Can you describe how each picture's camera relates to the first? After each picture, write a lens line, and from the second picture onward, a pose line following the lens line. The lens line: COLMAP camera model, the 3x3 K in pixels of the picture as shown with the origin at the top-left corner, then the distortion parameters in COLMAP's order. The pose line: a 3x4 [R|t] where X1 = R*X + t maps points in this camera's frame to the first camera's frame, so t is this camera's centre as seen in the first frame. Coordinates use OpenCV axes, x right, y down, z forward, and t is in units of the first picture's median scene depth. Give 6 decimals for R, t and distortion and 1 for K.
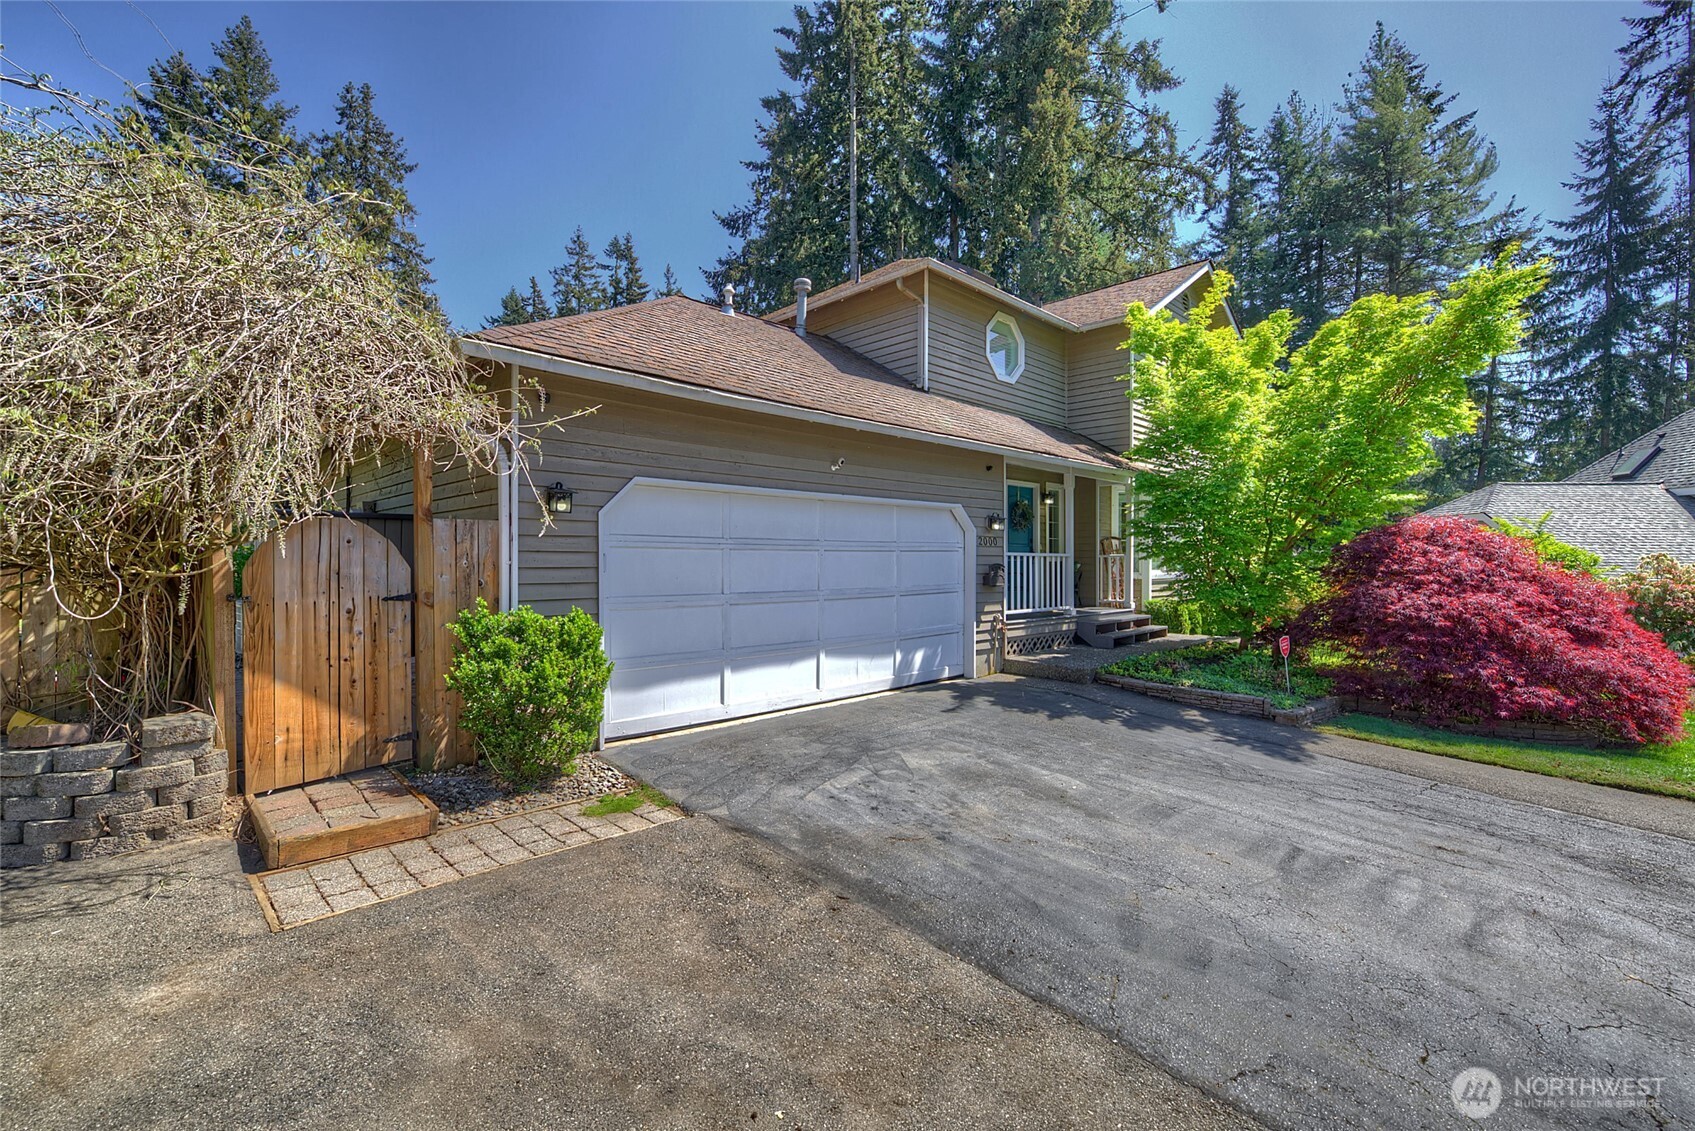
lens RADIAL K [[735.8, 0, 851.7], [0, 735.8, 561.7], [0, 0, 1]] dist [0.002075, 0.001386]
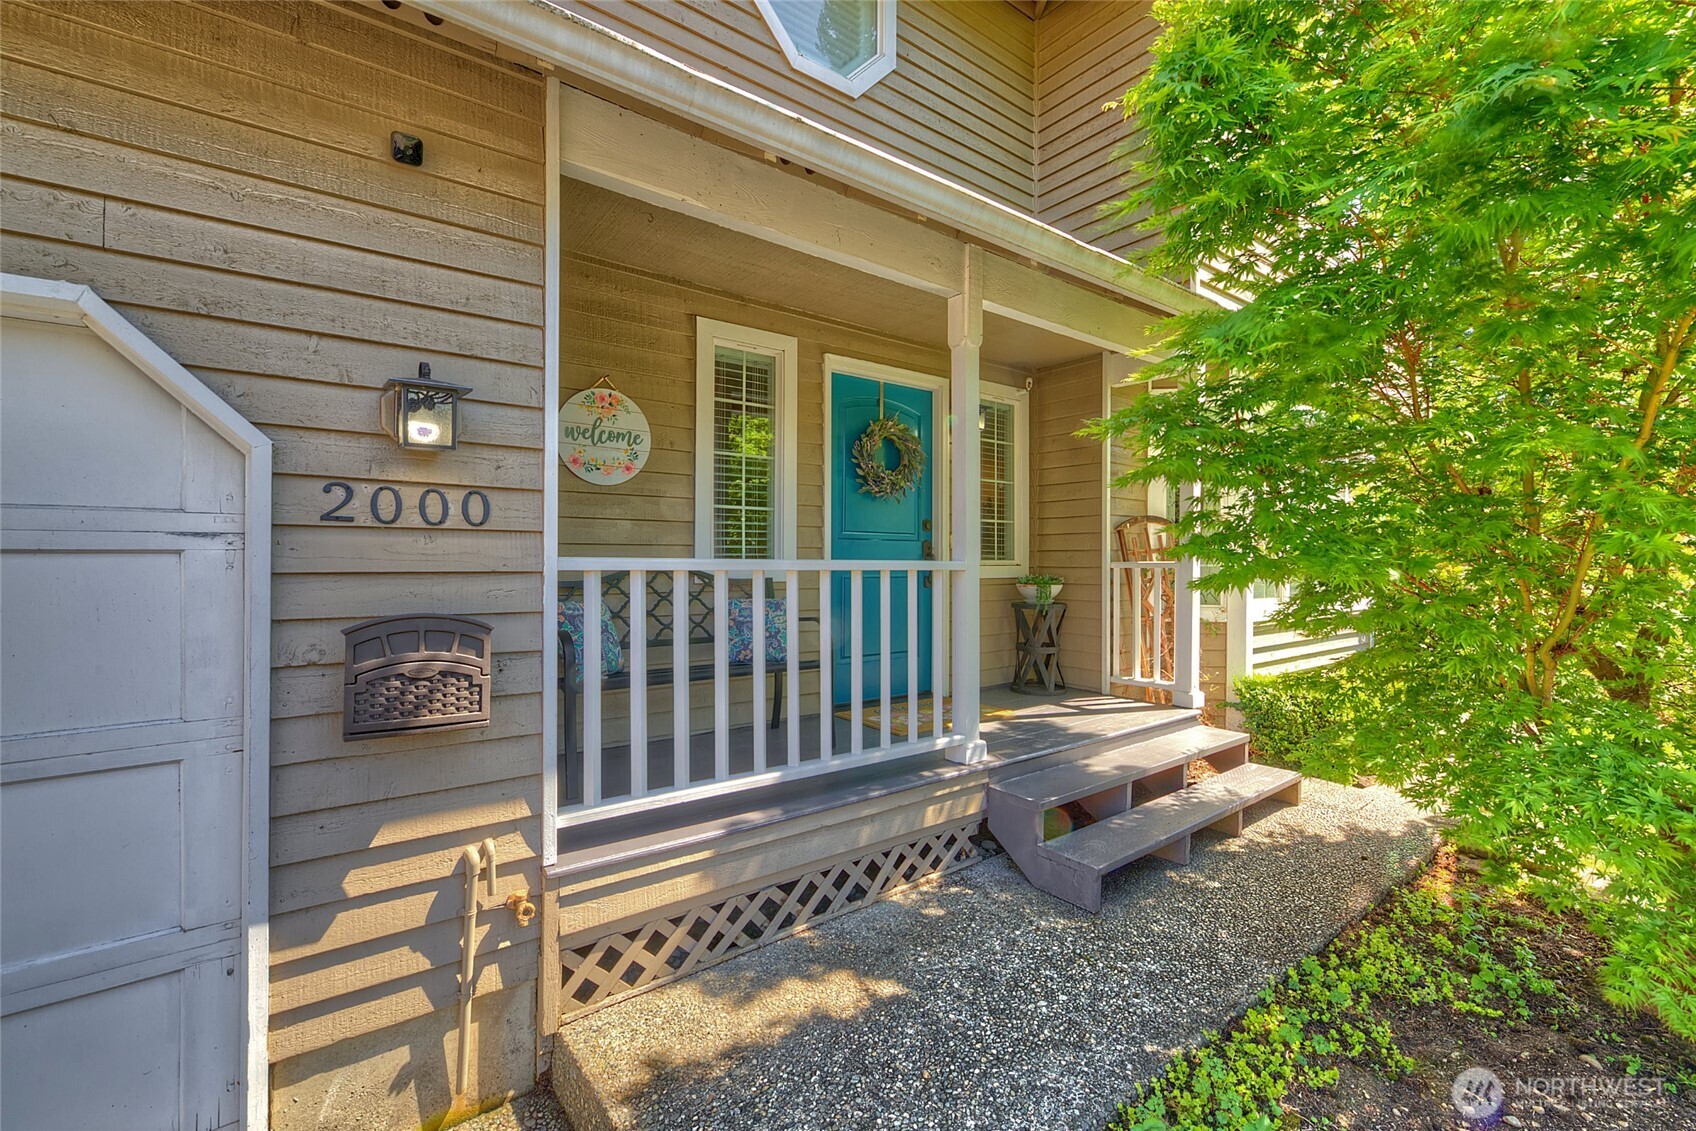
lens RADIAL K [[736.2, 0, 843.2], [0, 736.2, 569.0], [0, 0, 1]] dist [0.002075, 0.001386]
pose [[0.992277, 0.000188, -0.124042, 0.323618], [0.000425, 0.999988, 0.004912, -0.009757], [0.124041, -0.004927, 0.992265, 0.787350]]
